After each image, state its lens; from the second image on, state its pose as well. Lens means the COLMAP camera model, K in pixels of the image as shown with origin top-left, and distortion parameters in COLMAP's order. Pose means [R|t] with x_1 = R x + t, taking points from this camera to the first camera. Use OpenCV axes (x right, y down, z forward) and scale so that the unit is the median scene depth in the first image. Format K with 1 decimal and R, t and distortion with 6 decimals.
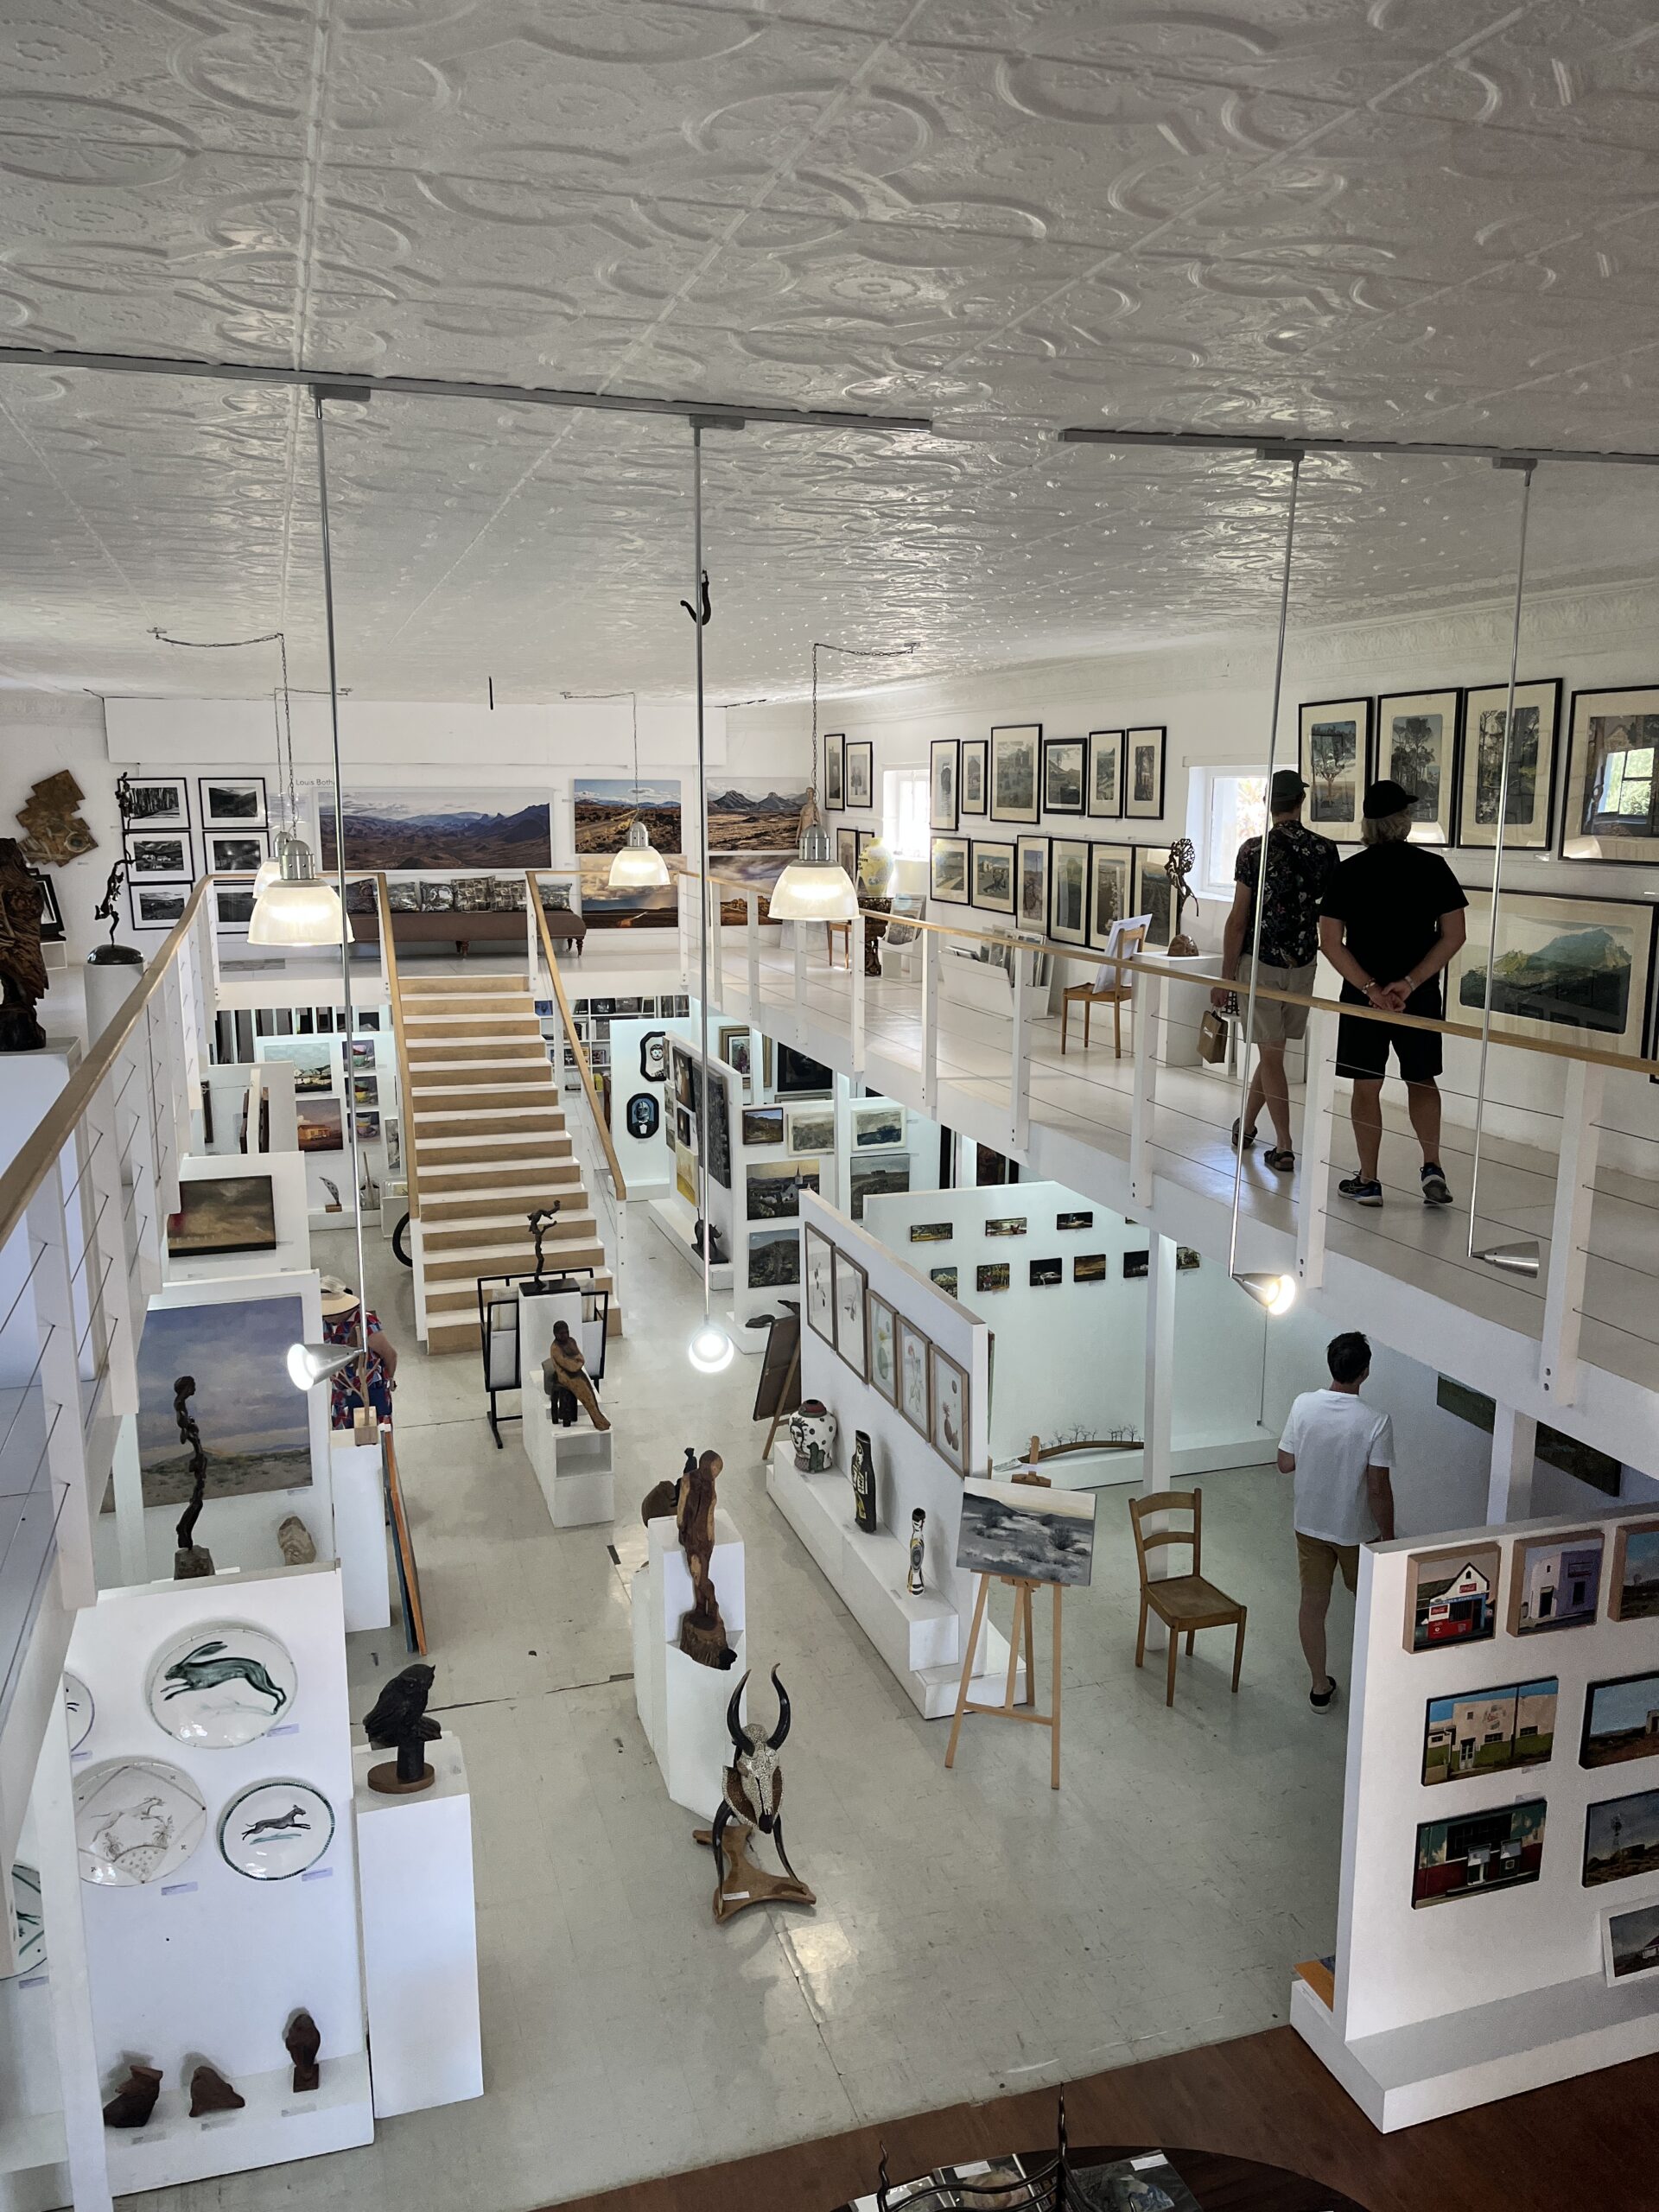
lens RADIAL K [[1663.3, 0, 825.4], [0, 1663.3, 1105.2], [0, 0, 1]] dist [0.012735, 0.004681]
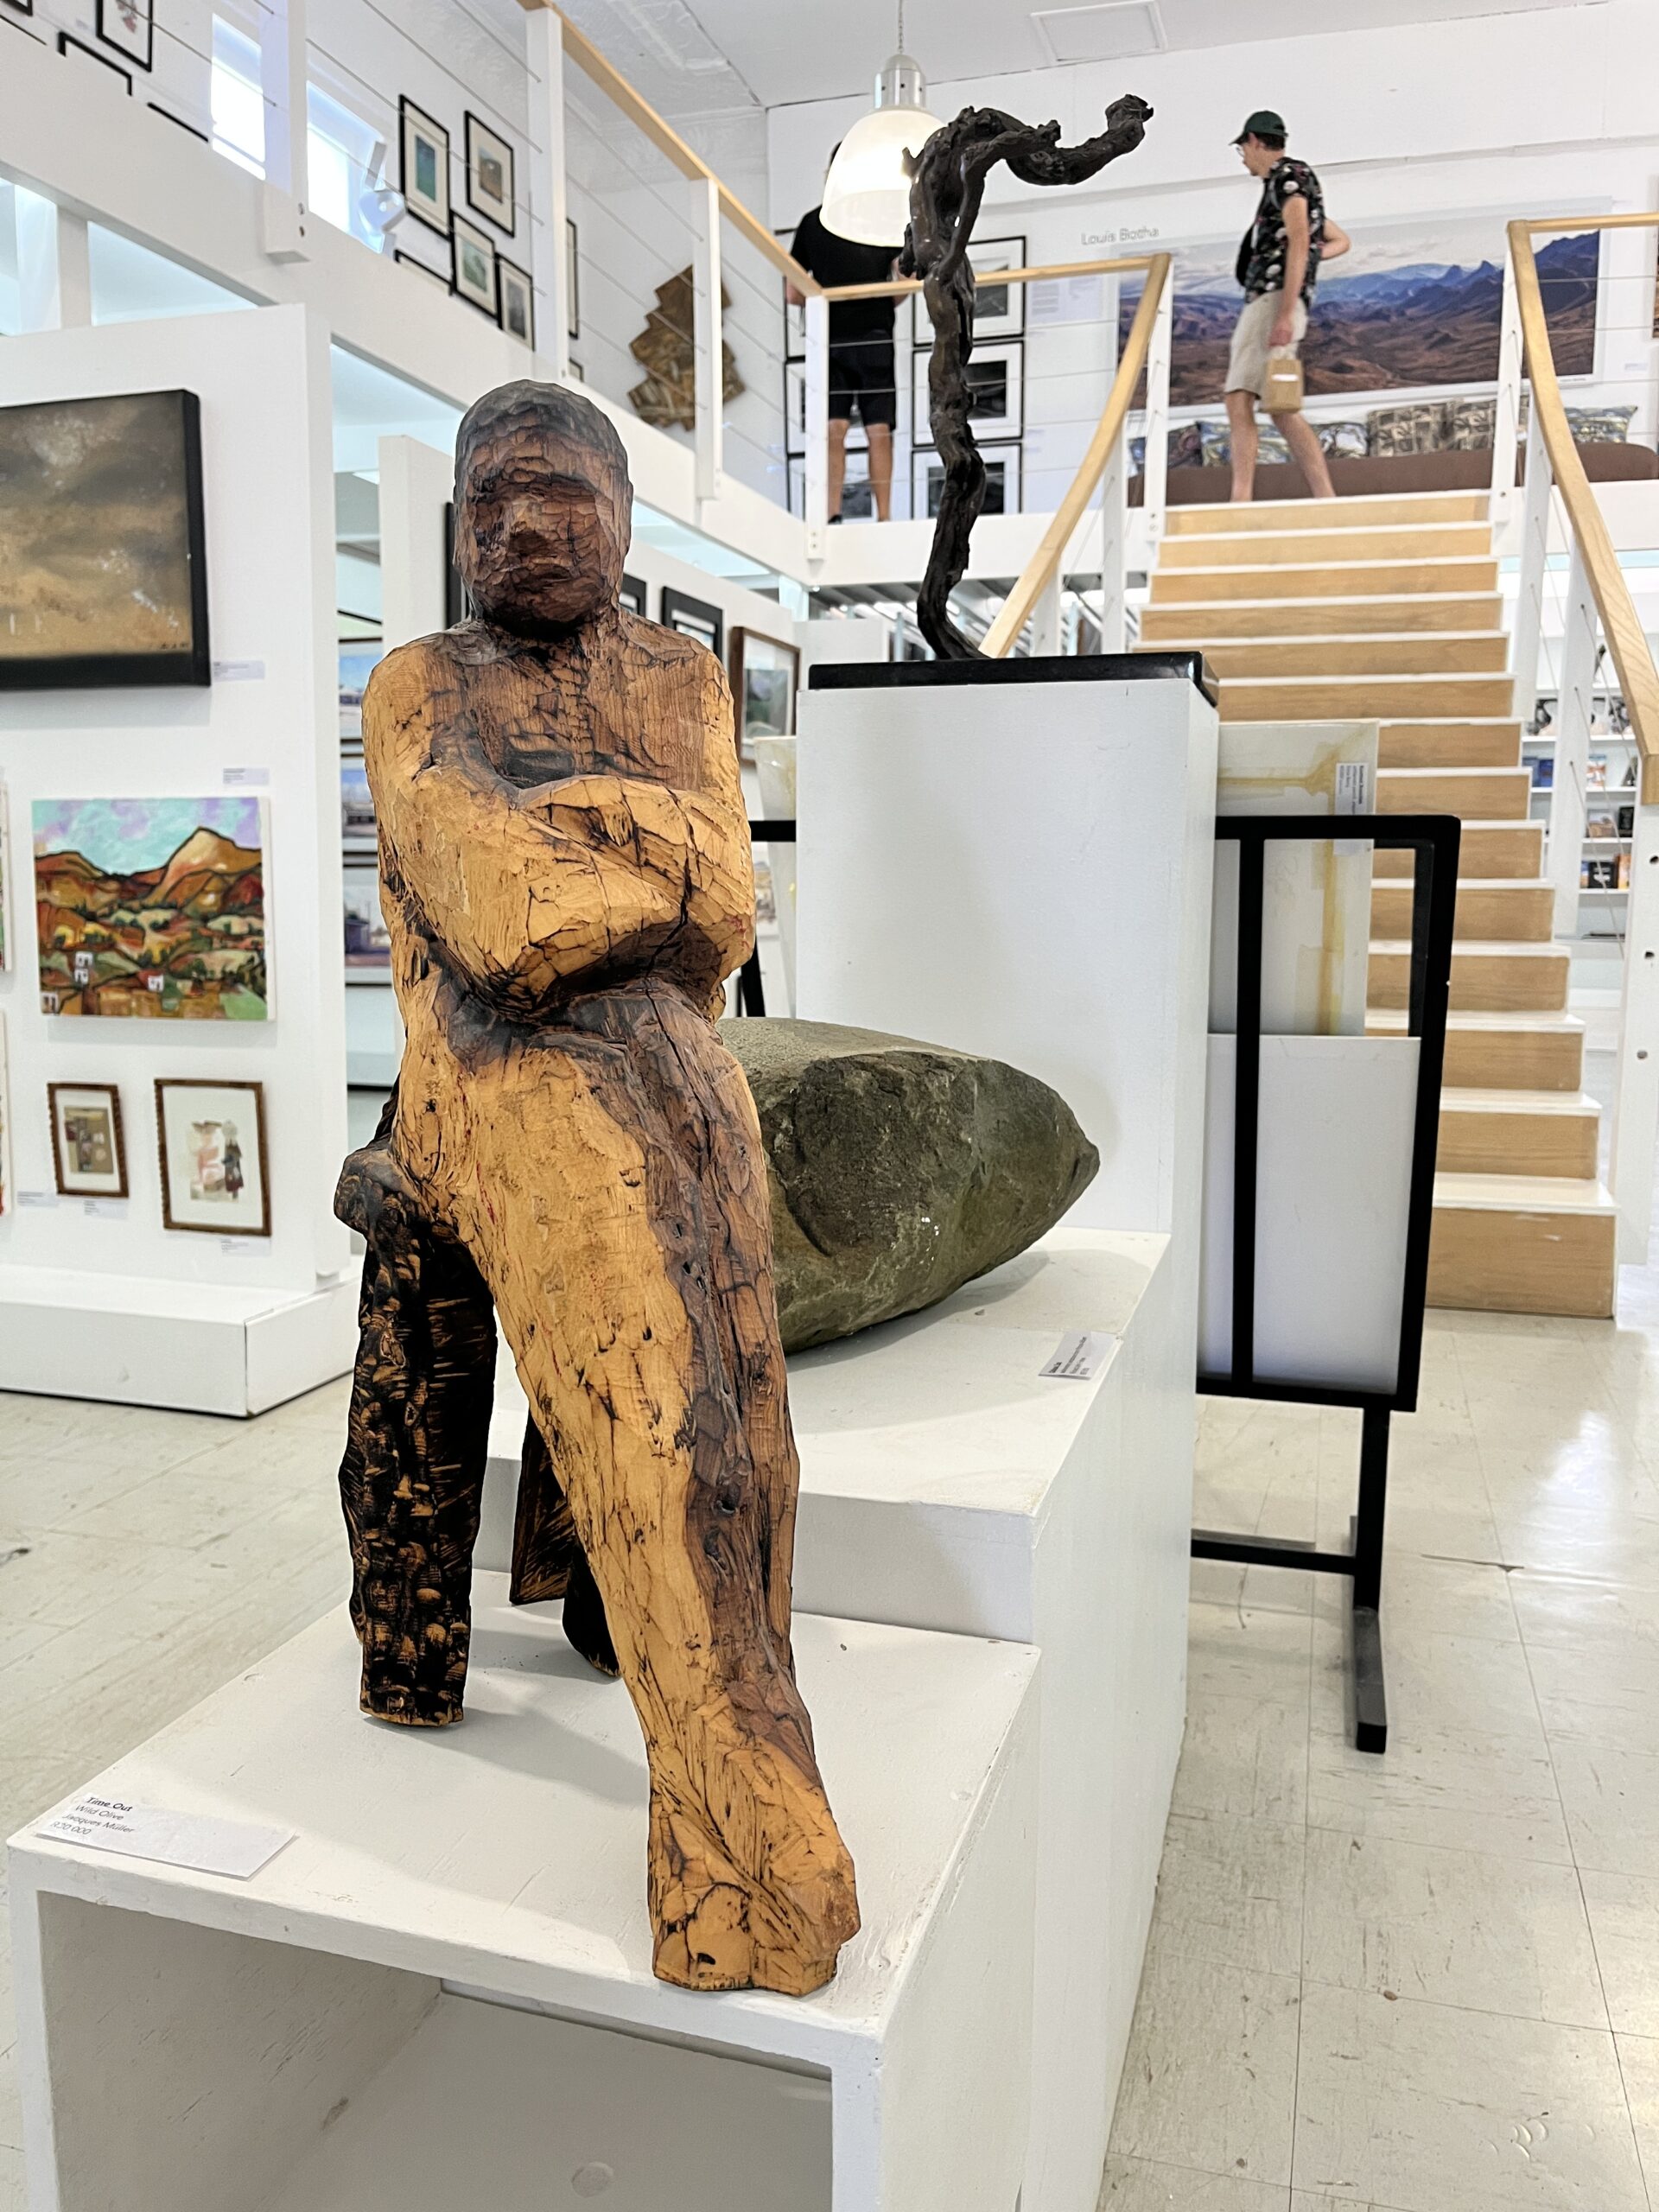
lens RADIAL K [[1663.3, 0, 822.3], [0, 1663.3, 1105.2], [0, 0, 1]] dist [0.012735, 0.004681]
pose [[0.813350, 0.081353, -0.576058, -0.091099], [-0.107253, 0.994171, -0.011032, 0.147511], [0.571803, 0.070757, 0.817334, 0.854785]]
